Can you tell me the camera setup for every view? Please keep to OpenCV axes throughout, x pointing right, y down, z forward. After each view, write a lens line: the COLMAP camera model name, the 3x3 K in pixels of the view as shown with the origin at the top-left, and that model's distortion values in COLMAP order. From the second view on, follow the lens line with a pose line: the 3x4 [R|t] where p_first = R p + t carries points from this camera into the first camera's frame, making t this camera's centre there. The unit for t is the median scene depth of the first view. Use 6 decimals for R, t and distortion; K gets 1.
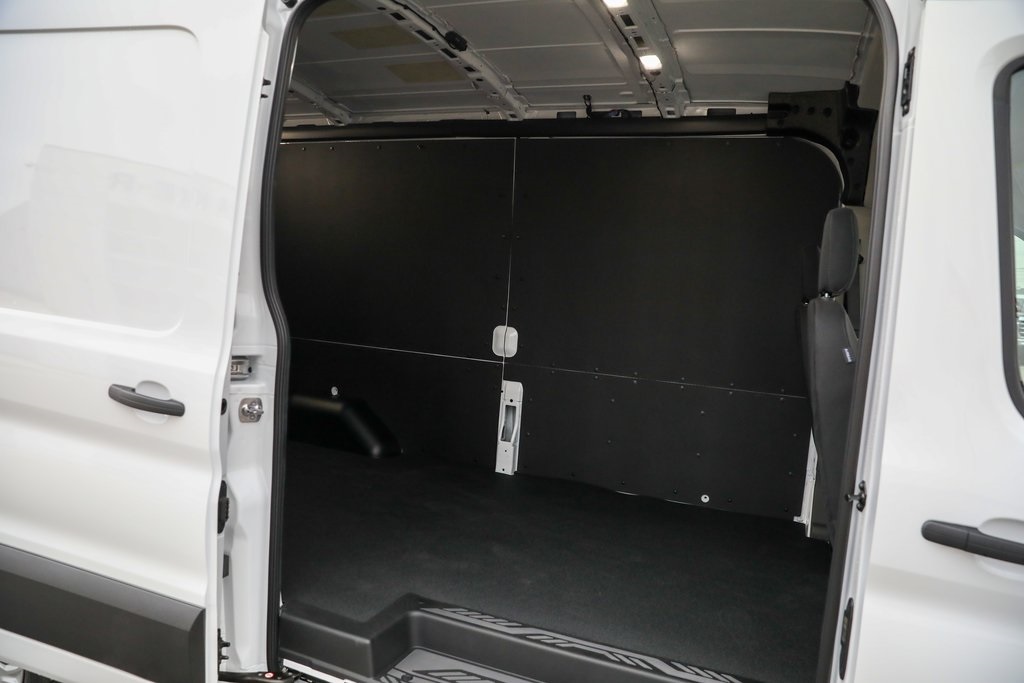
lens RADIAL K [[702.0, 0, 511.4], [0, 702.0, 351.2], [0, 0, 1]] dist [-0.085297, 0.053375]
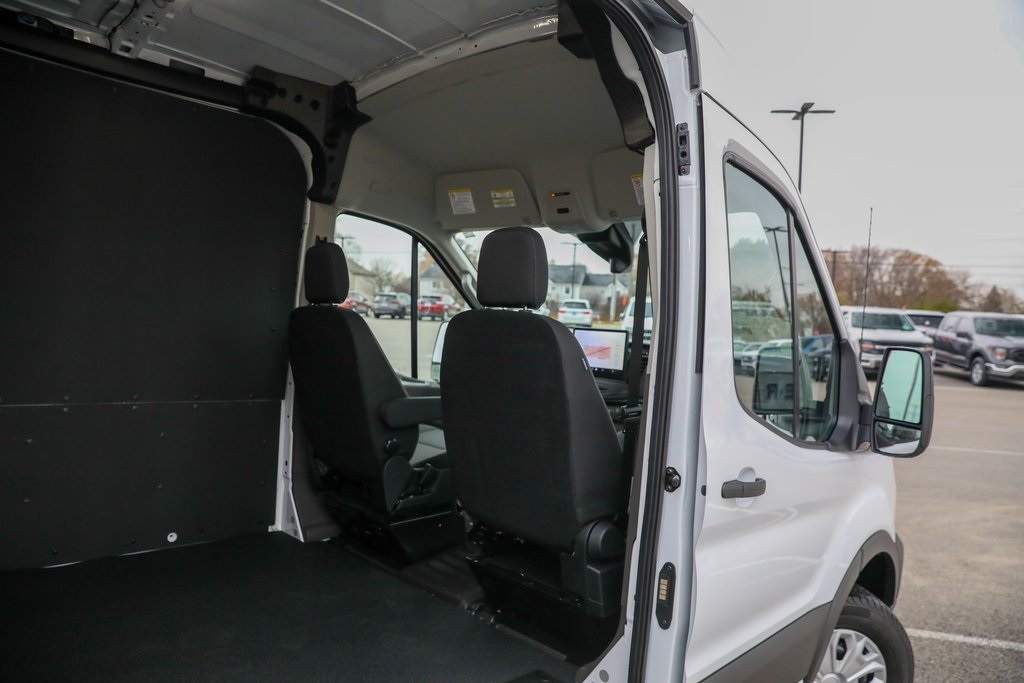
lens RADIAL K [[702.0, 0, 500.5], [0, 702.0, 351.4], [0, 0, 1]] dist [-0.085297, 0.053375]
pose [[0.381225, -0.073883, 0.921525, -0.326287], [0.038816, 0.997202, 0.063892, -0.047739], [-0.923667, 0.011412, 0.383026, 0.347351]]
